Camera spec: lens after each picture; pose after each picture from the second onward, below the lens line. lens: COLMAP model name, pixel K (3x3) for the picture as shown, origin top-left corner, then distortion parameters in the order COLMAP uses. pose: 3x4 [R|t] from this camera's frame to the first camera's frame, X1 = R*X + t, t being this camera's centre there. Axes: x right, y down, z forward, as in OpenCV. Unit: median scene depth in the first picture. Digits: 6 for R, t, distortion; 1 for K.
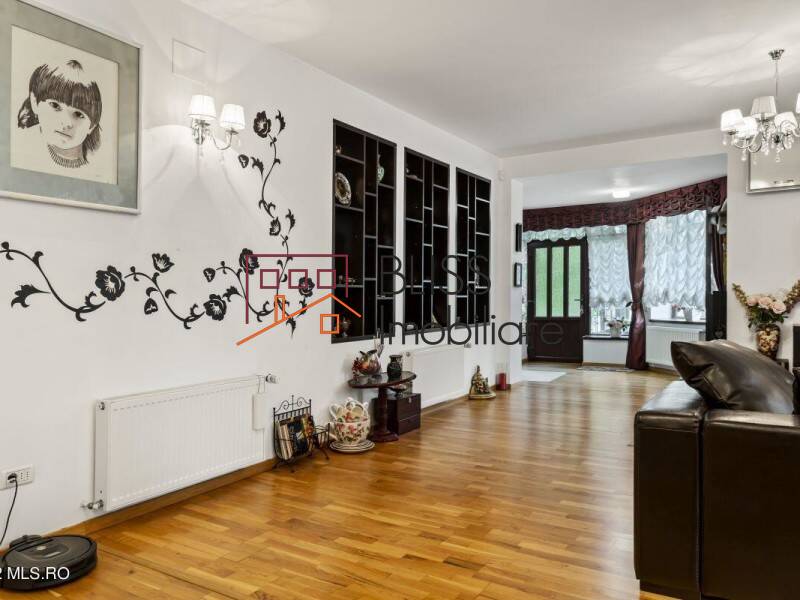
lens RADIAL K [[602.5, 0, 398.7], [0, 602.5, 299.8], [0, 0, 1]] dist [0.006491, -0.005967]
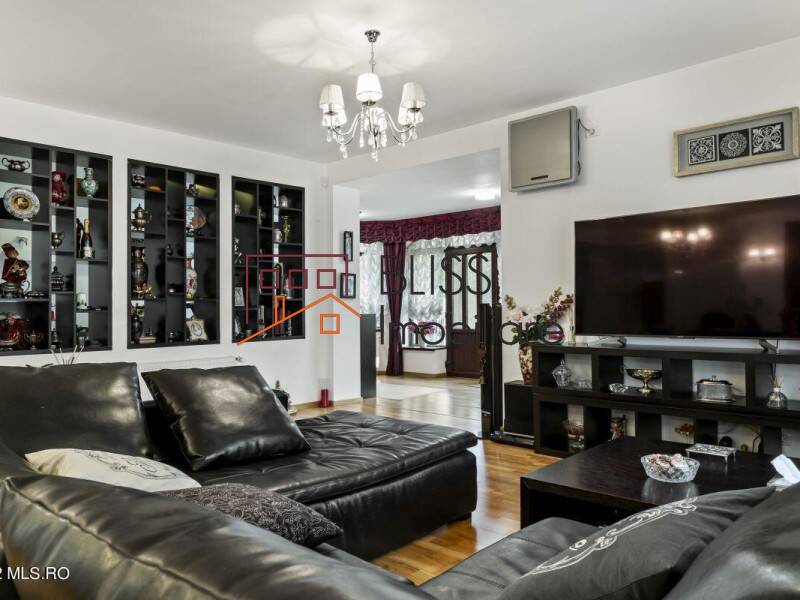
lens RADIAL K [[602.5, 0, 399.7], [0, 602.5, 299.6], [0, 0, 1]] dist [0.006491, -0.005967]
pose [[0.982337, -0.000985, -0.187118, 0.465280], [-0.001165, 0.999935, -0.011379, -0.008673], [0.187117, 0.011396, 0.982272, 0.085991]]
